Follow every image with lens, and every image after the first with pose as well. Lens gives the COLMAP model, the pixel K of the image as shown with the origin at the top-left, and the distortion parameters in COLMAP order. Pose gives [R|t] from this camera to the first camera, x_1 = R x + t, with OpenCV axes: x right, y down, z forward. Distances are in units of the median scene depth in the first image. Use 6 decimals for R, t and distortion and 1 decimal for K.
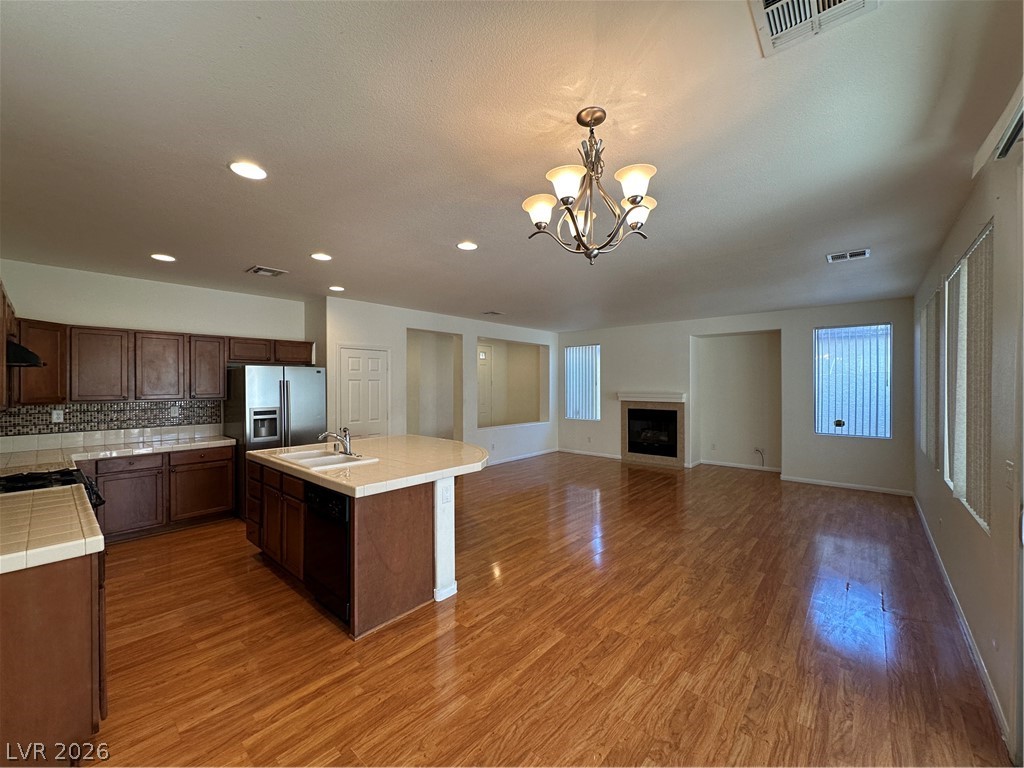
lens RADIAL K [[409.7, 0, 507.3], [0, 409.7, 390.4], [0, 0, 1]] dist [-0.001018, 0.000491]
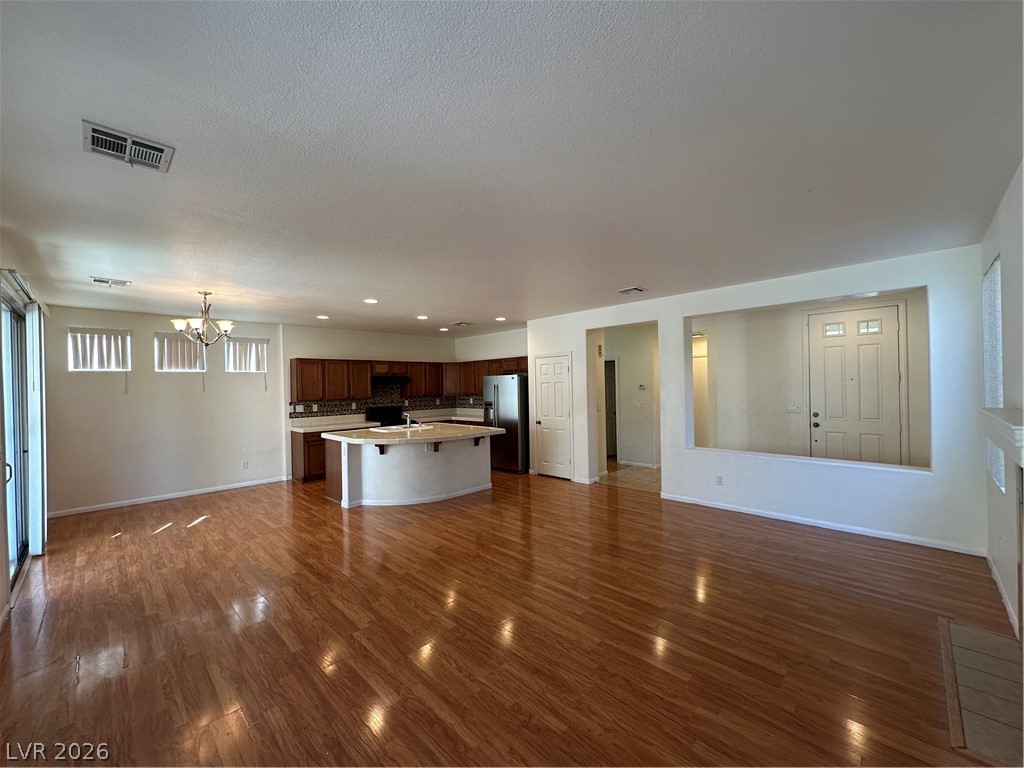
lens RADIAL K [[409.7, 0, 512.9], [0, 409.7, 377.9], [0, 0, 1]] dist [-0.001018, 0.000491]
pose [[-0.055904, -0.017690, -0.998279, 1.438479], [0.003342, 0.999834, -0.017905, -0.030295], [0.998431, -0.004337, -0.055836, 1.626315]]
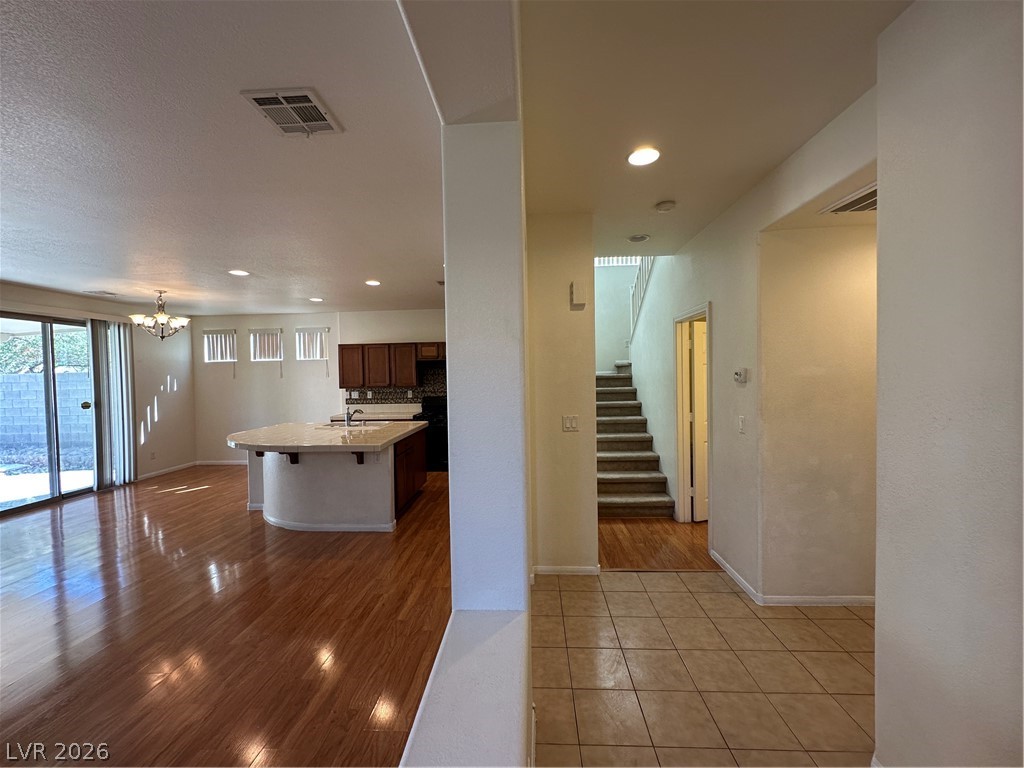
lens RADIAL K [[409.7, 0, 509.5], [0, 409.7, 382.2], [0, 0, 1]] dist [-0.001018, 0.000491]
pose [[-0.780108, 0.025694, -0.625117, 0.056715], [0.009500, 0.999528, 0.029229, -0.033426], [0.625573, 0.016863, -0.779983, 2.564619]]
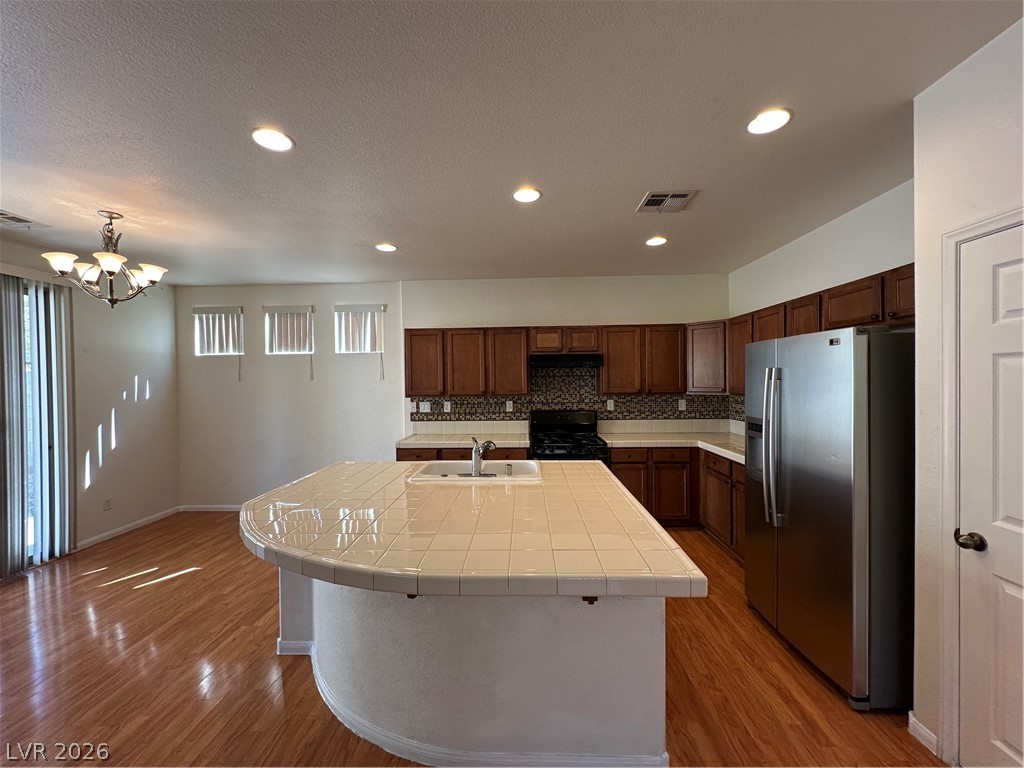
lens RADIAL K [[409.7, 0, 511.2], [0, 409.7, 382.9], [0, 0, 1]] dist [-0.001018, 0.000491]
pose [[-0.770575, 0.013644, -0.637203, 0.017847], [0.001630, 0.999810, 0.019437, -0.021715], [0.637347, 0.013939, -0.770450, 1.661951]]
